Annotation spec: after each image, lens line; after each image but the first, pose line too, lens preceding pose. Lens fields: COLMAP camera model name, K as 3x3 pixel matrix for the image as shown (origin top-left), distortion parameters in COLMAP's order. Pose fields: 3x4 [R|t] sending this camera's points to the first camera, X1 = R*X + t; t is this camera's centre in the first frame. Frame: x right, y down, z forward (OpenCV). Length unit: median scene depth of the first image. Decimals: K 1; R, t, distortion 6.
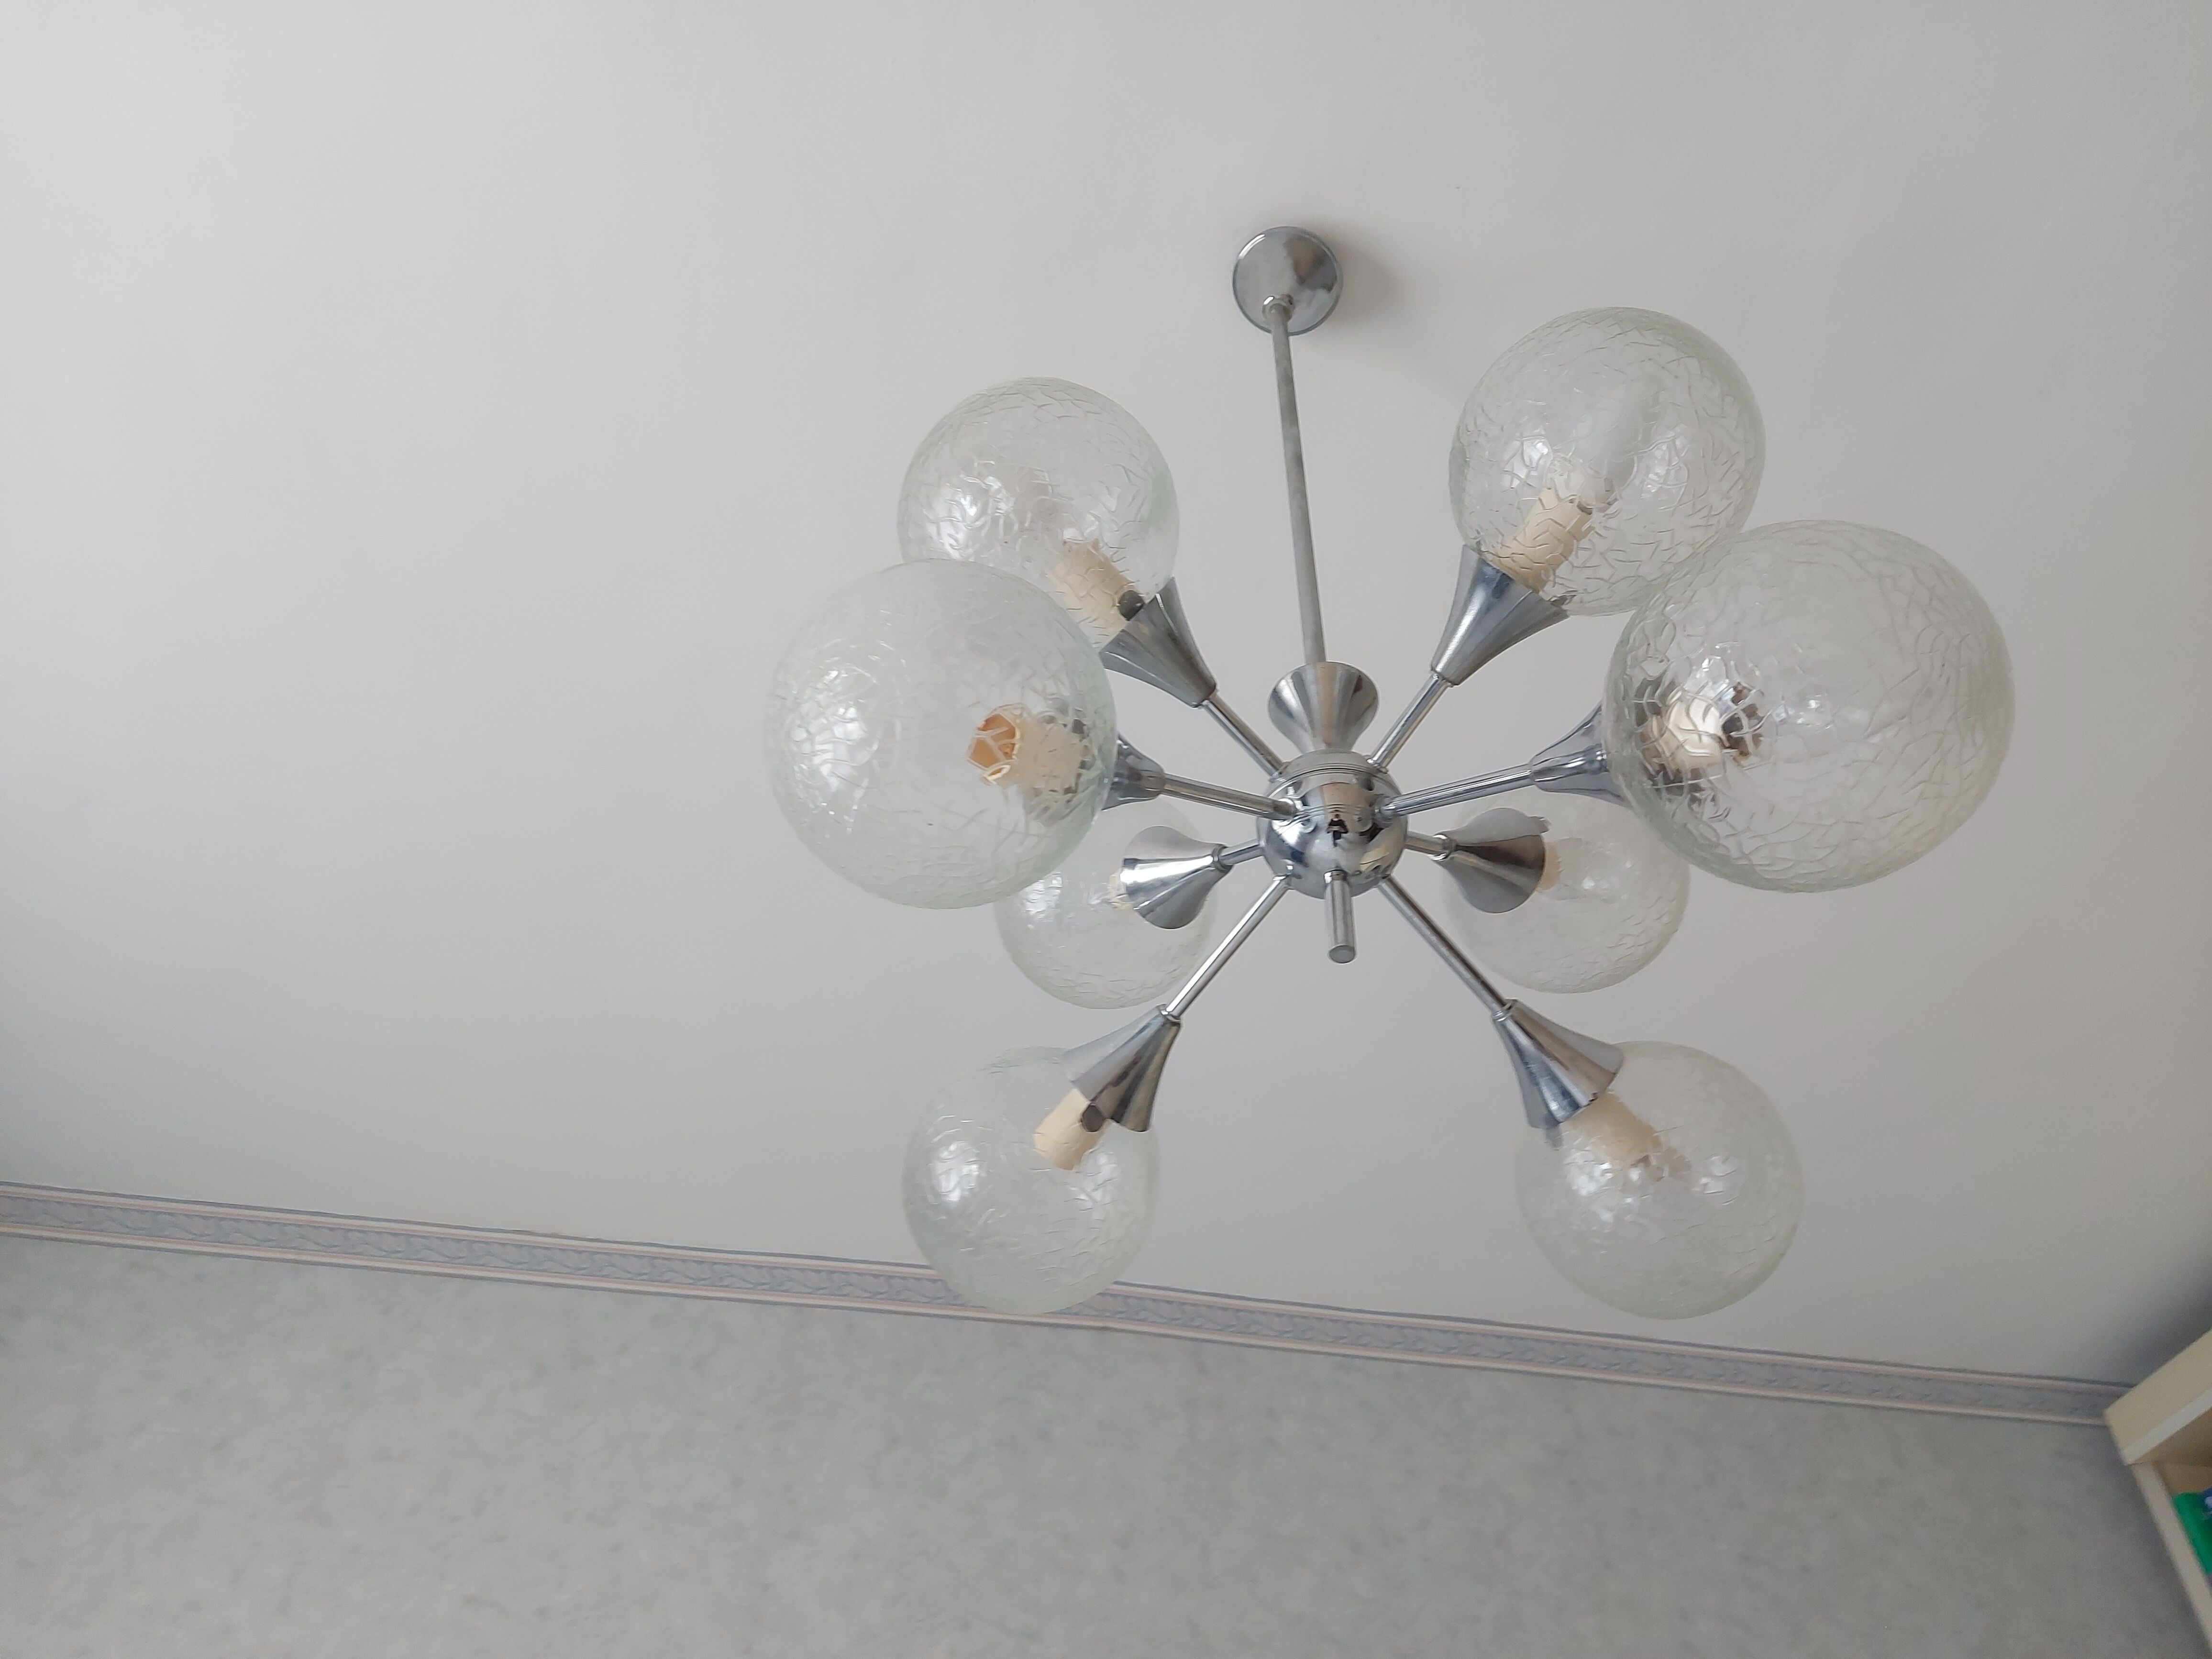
lens RADIAL K [[1647.4, 0, 1115.8], [0, 1647.4, 828.8], [0, 0, 1]] dist [0.070041, -0.058404]
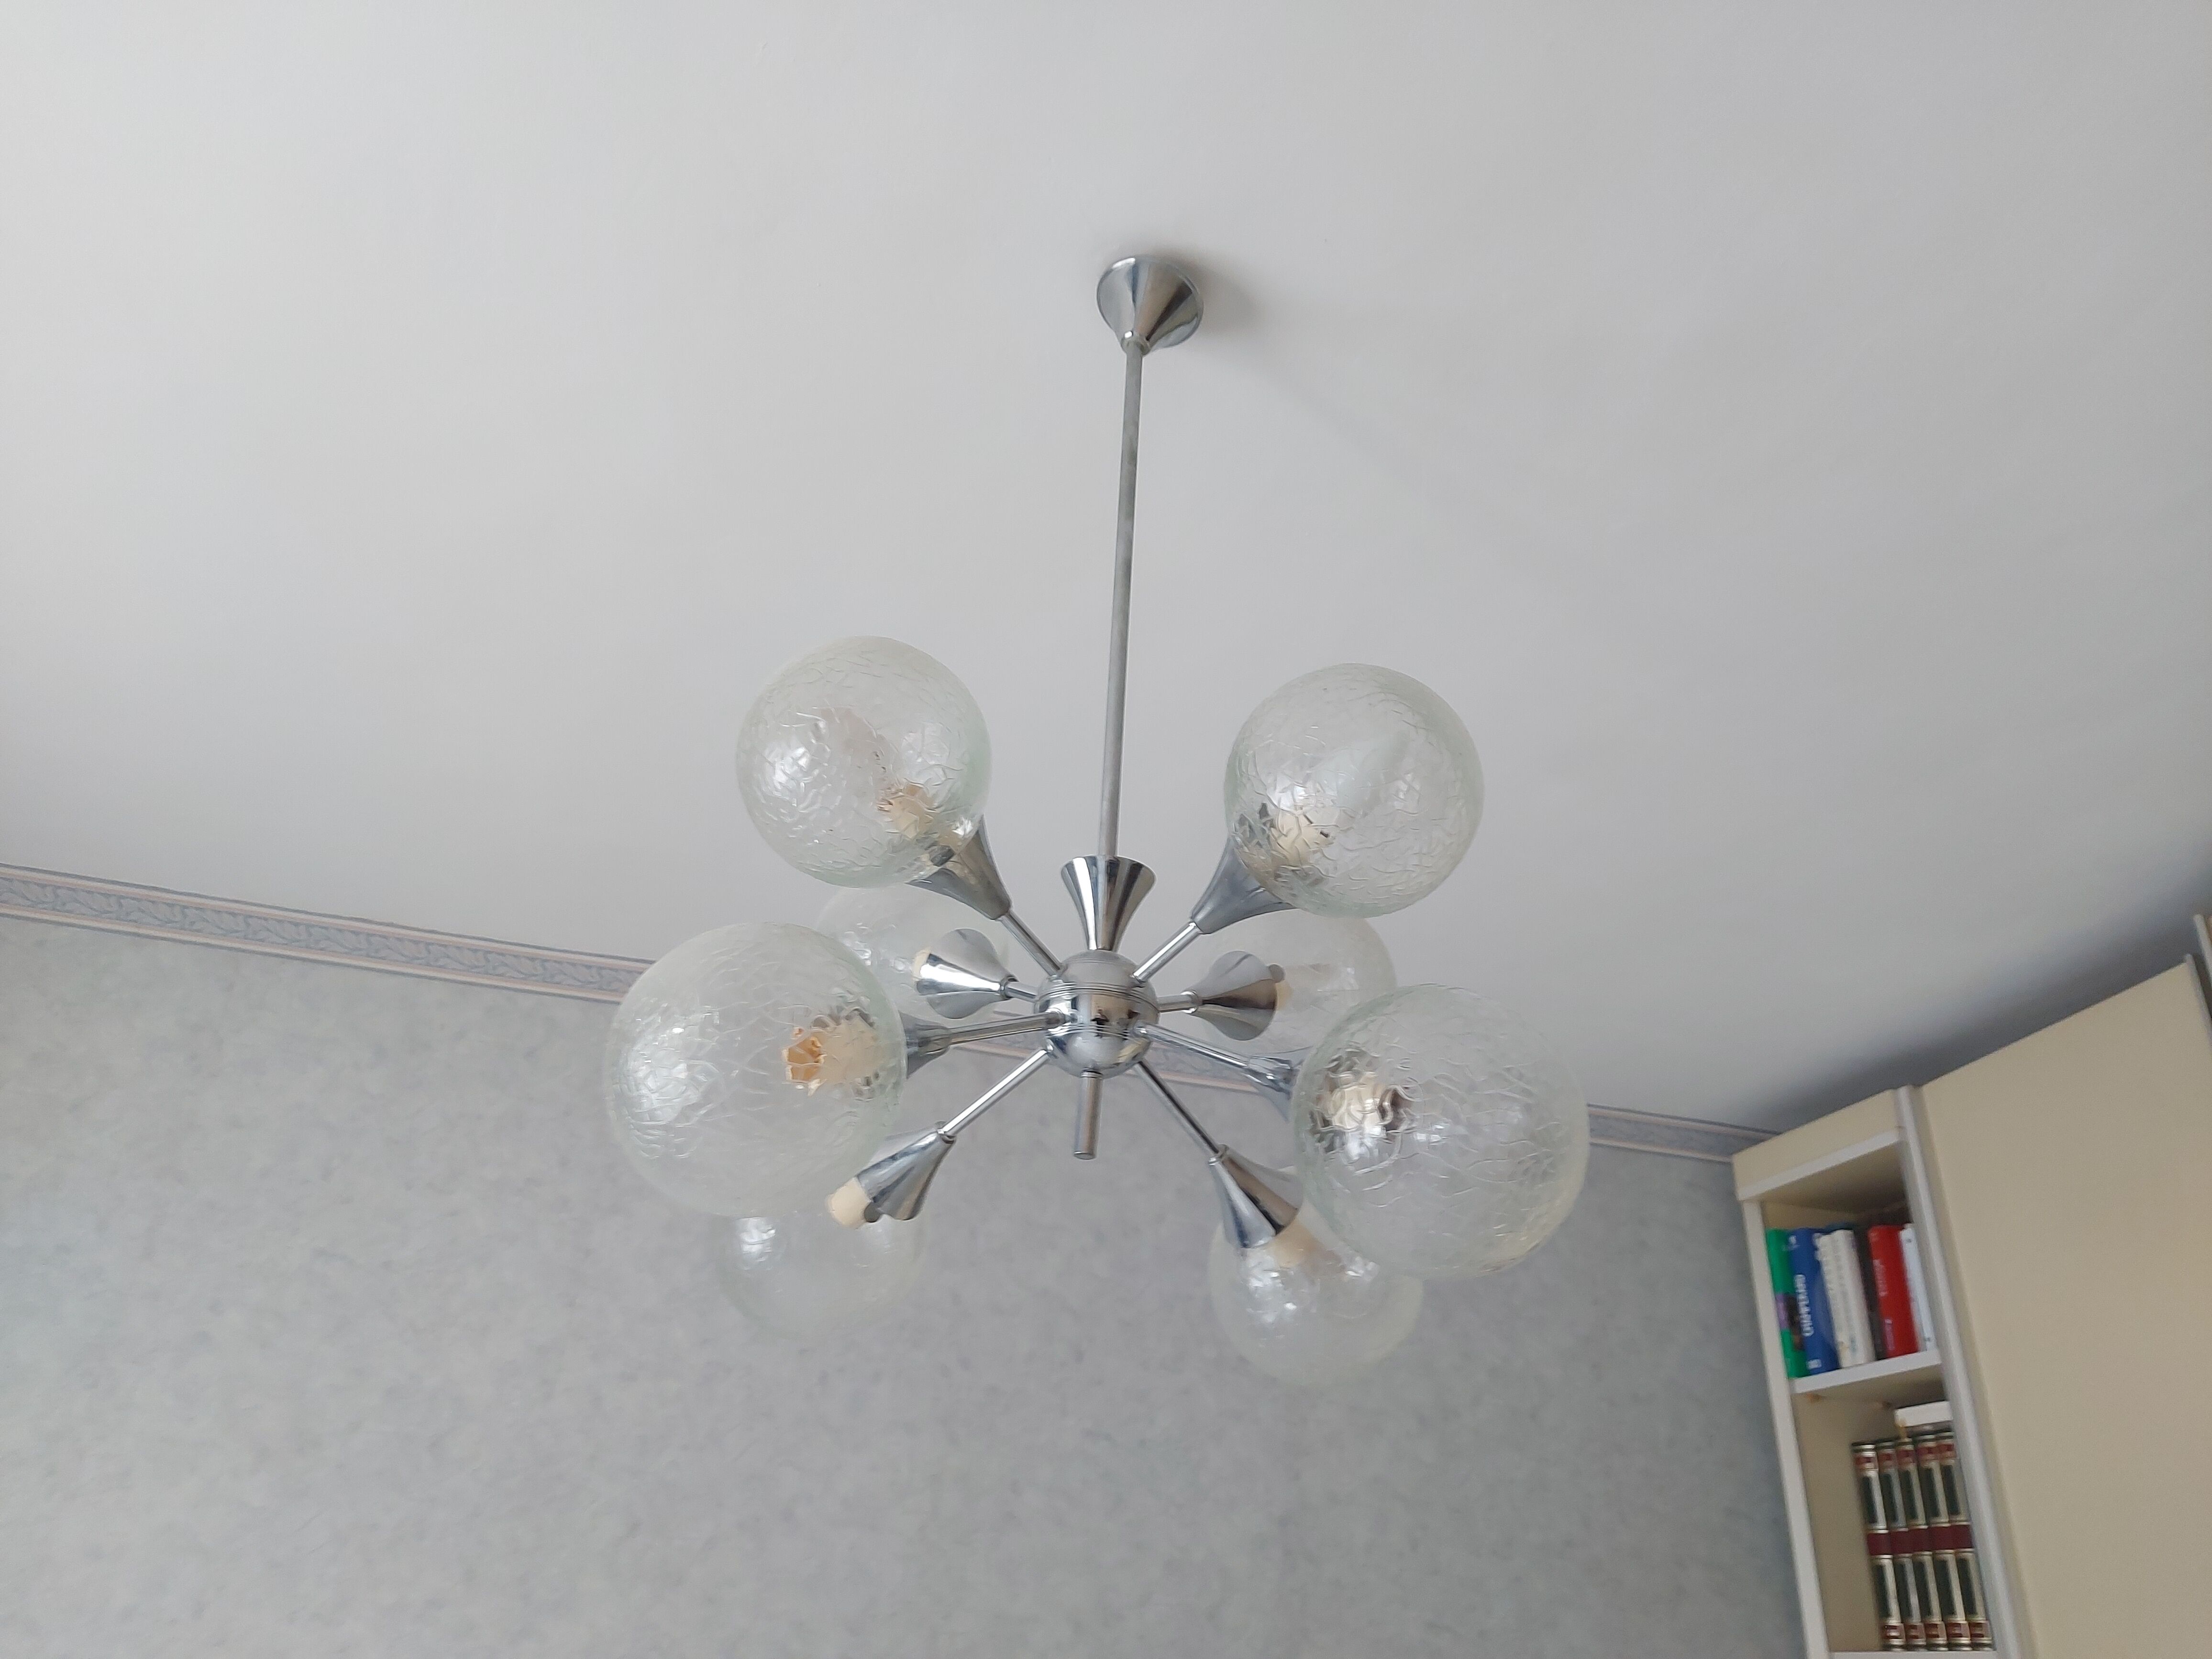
lens RADIAL K [[1647.4, 0, 1115.0], [0, 1647.4, 819.6], [0, 0, 1]] dist [0.070041, -0.058404]
pose [[0.990218, 0.087011, 0.109075, -0.000273], [-0.113817, 0.955904, 0.270727, -0.180701], [-0.080709, -0.280493, 0.956457, -0.044840]]
